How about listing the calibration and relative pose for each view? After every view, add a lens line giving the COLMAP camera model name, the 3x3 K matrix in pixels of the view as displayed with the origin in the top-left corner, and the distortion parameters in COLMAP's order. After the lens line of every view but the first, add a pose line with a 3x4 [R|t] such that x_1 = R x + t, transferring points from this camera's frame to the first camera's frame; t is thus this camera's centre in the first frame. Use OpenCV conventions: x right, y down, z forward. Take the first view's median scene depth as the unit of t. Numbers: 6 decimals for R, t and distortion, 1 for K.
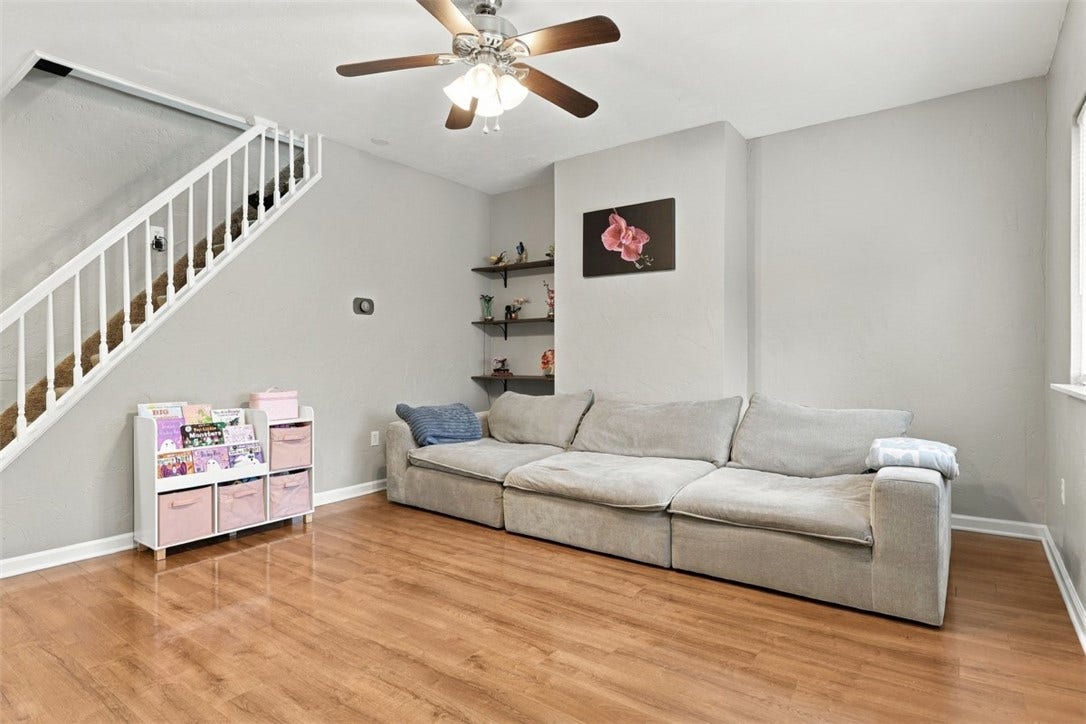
lens RADIAL K [[572.5, 0, 550.0], [0, 572.5, 357.4], [0, 0, 1]] dist [-0.002406, -0.000612]
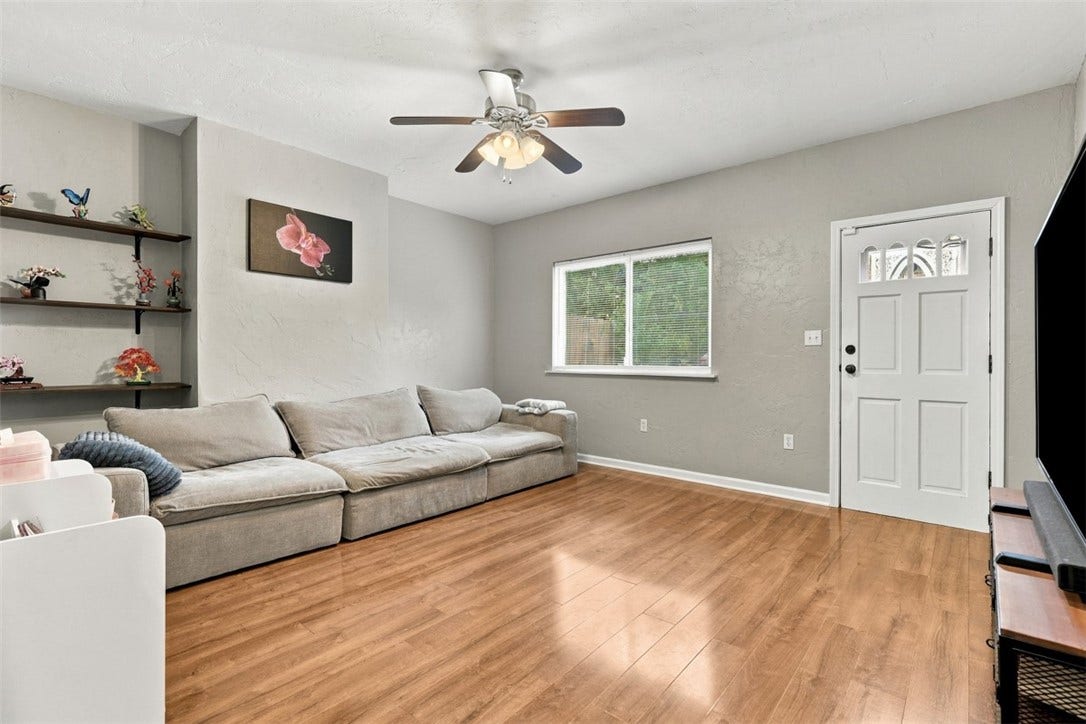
lens RADIAL K [[505.3, 0, 544.8], [0, 505.3, 358.3], [0, 0, 1]] dist [-0.001155, -0.000100]
pose [[0.076508, 0.003374, 0.997063, -0.919440], [0.000816, 0.999994, -0.003447, 0.002157], [-0.997069, 0.001077, 0.076505, 0.631151]]
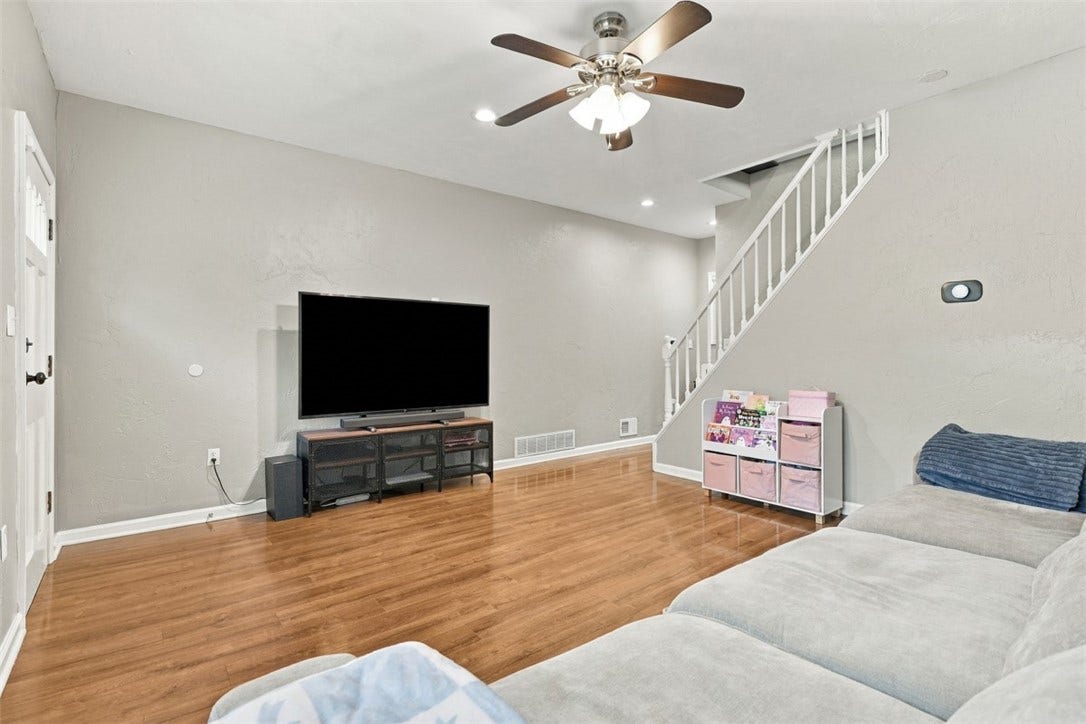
lens RADIAL K [[505.3, 0, 545.3], [0, 505.3, 360.9], [0, 0, 1]] dist [-0.001155, -0.000100]
pose [[-0.258970, 0.013282, -0.965794, 0.609179], [0.000084, 0.999906, 0.013728, -0.009189], [0.965885, 0.003474, -0.258946, 0.845439]]
